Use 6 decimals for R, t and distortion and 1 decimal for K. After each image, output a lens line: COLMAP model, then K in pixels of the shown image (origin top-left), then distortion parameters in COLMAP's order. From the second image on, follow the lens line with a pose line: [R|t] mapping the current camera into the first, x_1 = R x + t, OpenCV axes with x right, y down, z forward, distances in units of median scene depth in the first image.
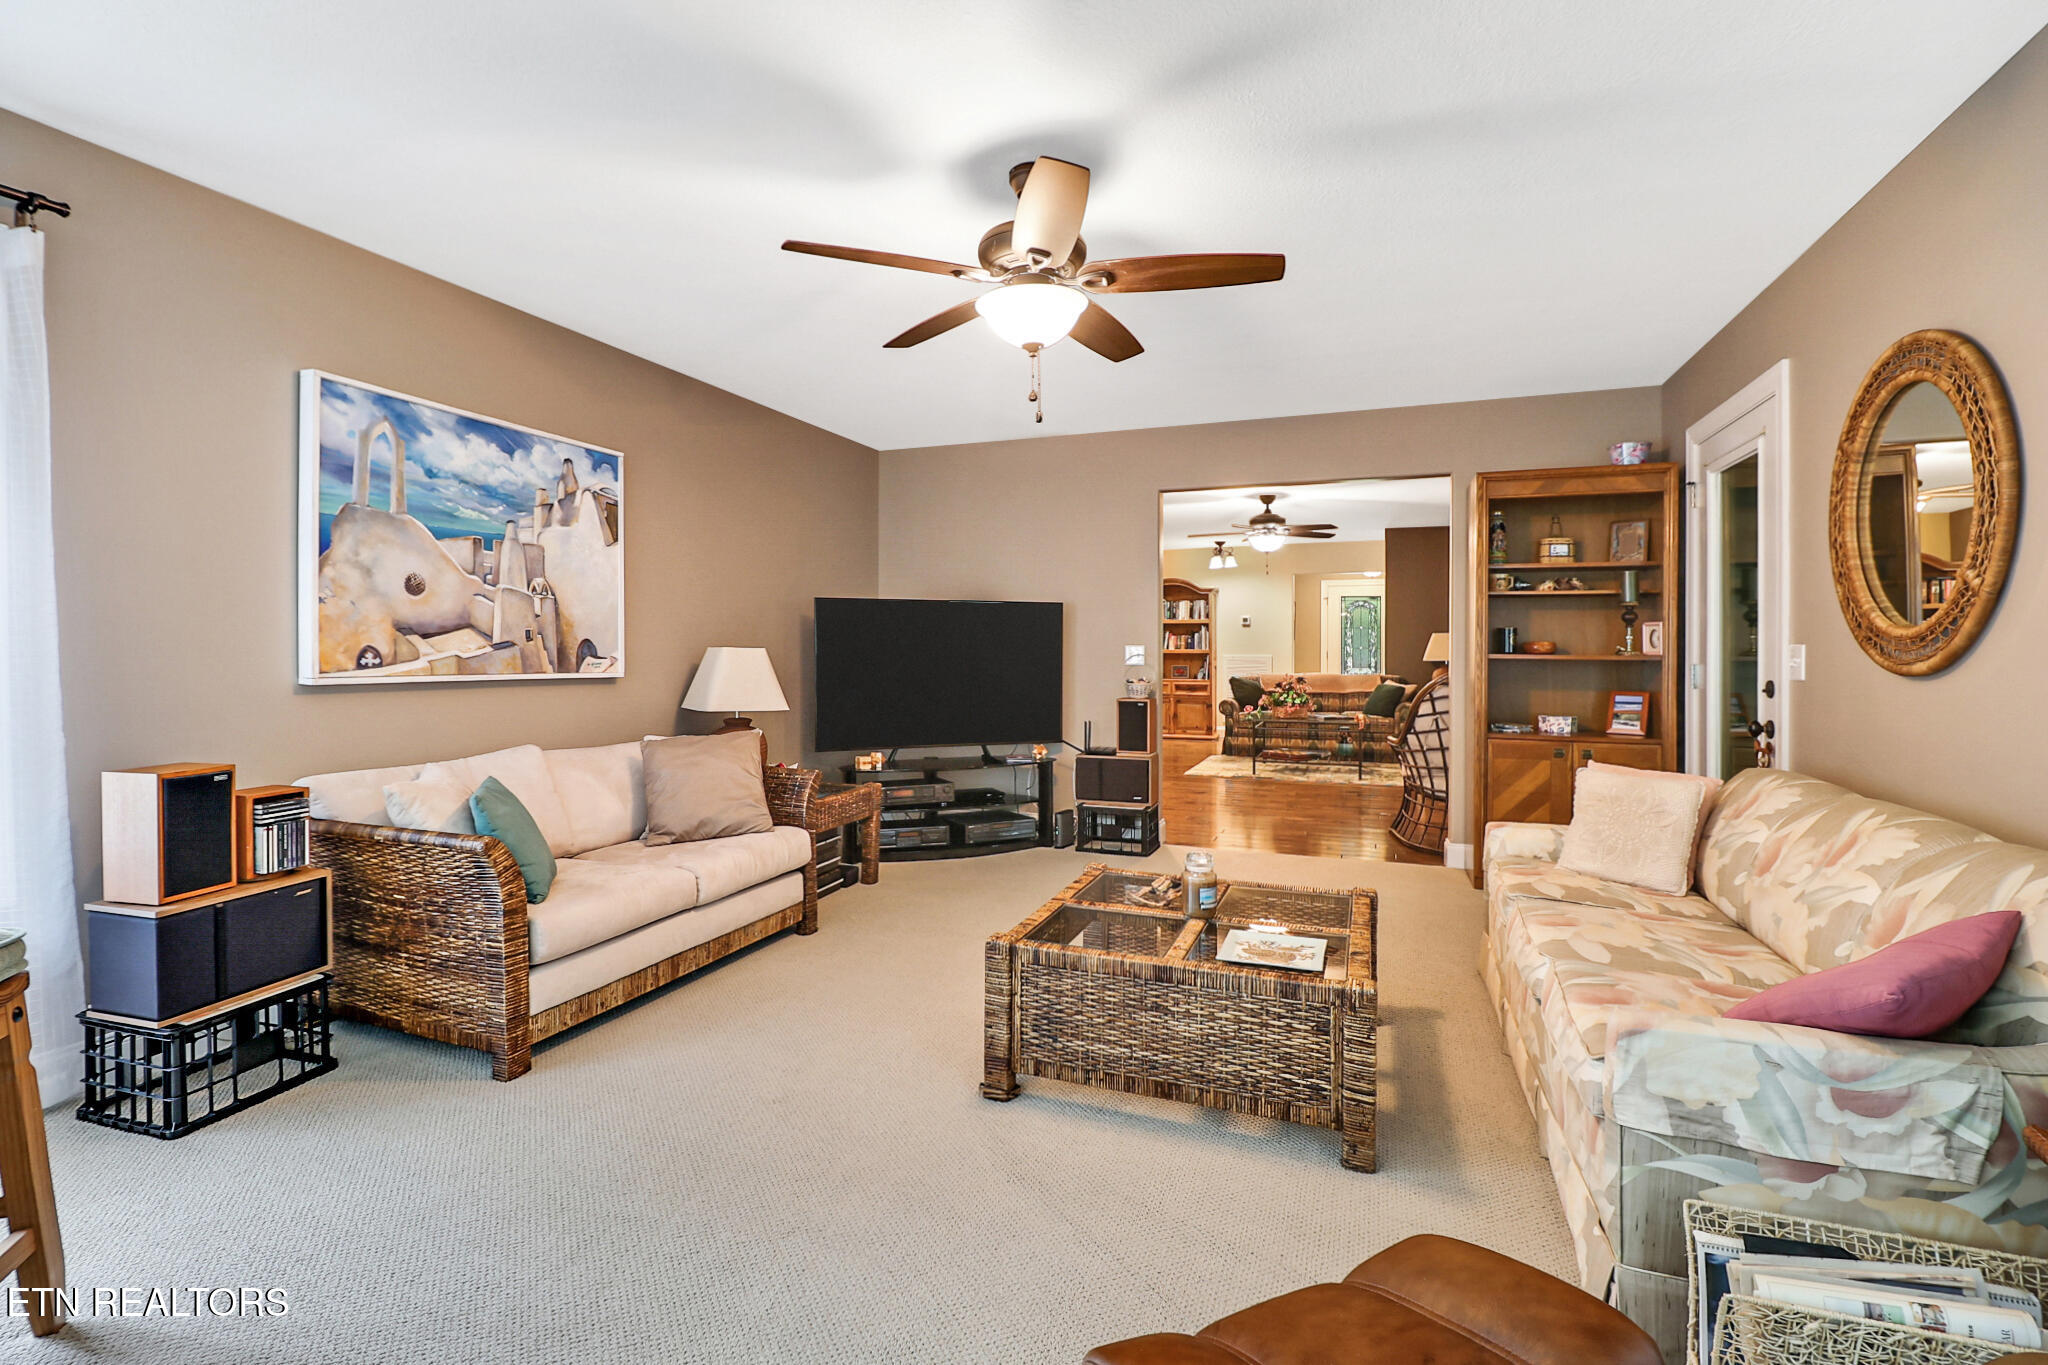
lens RADIAL K [[943.3, 0, 1009.3], [0, 943.3, 655.2], [0, 0, 1]] dist [0.016094, -0.022592]
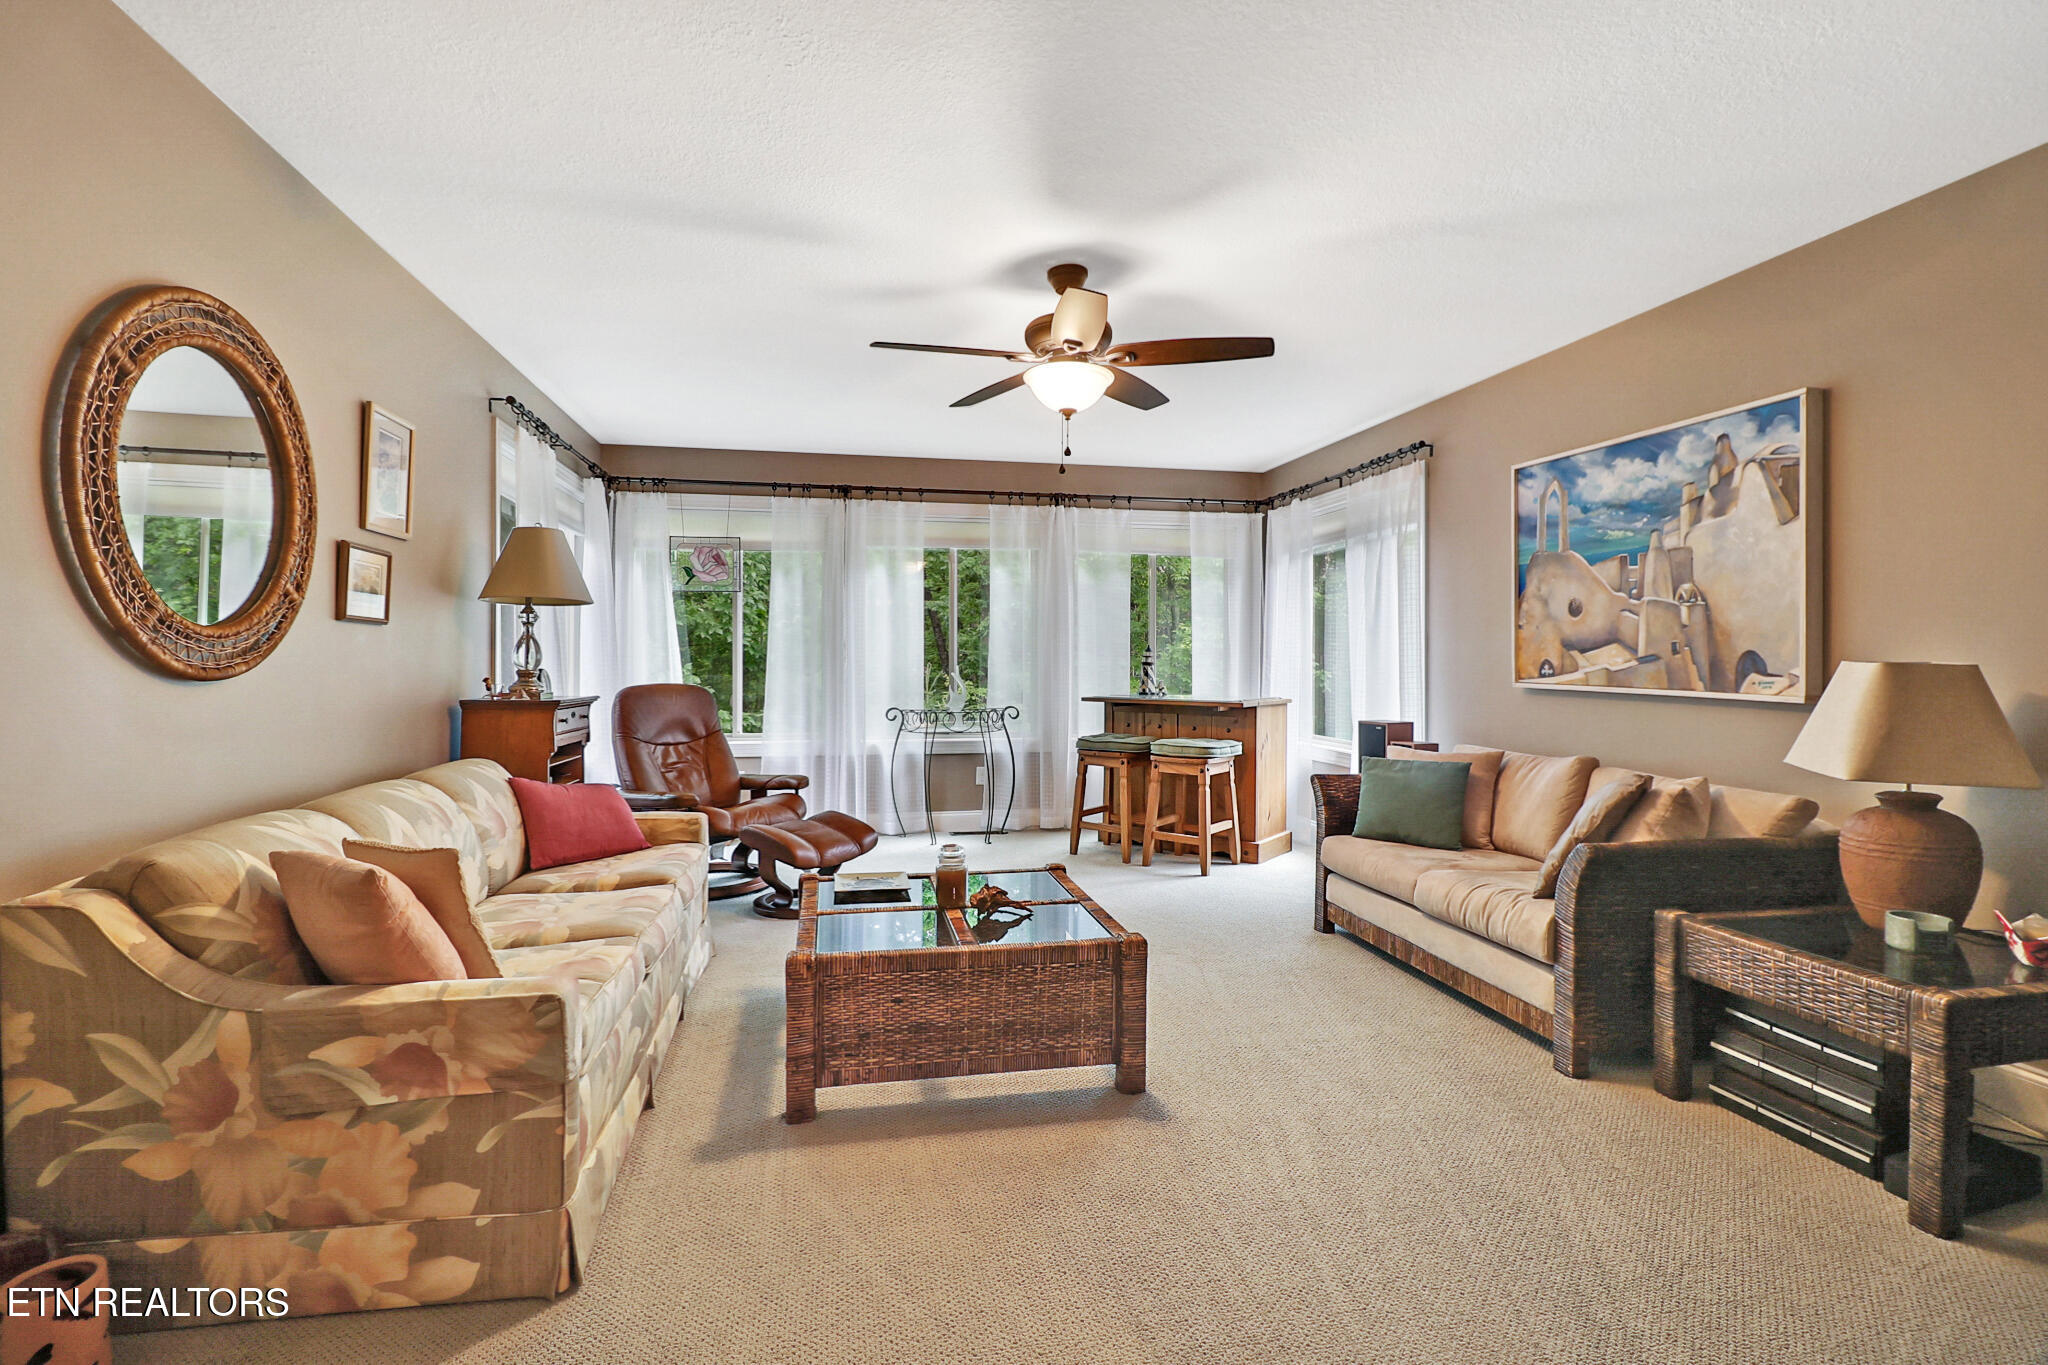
lens RADIAL K [[943.3, 0, 1009.3], [0, 943.3, 655.2], [0, 0, 1]] dist [0.016094, -0.022592]
pose [[-0.844250, -0.007424, -0.535898, 0.554779], [-0.009809, 0.999951, 0.001600, -0.009490], [0.535860, 0.006608, -0.844281, 1.492312]]
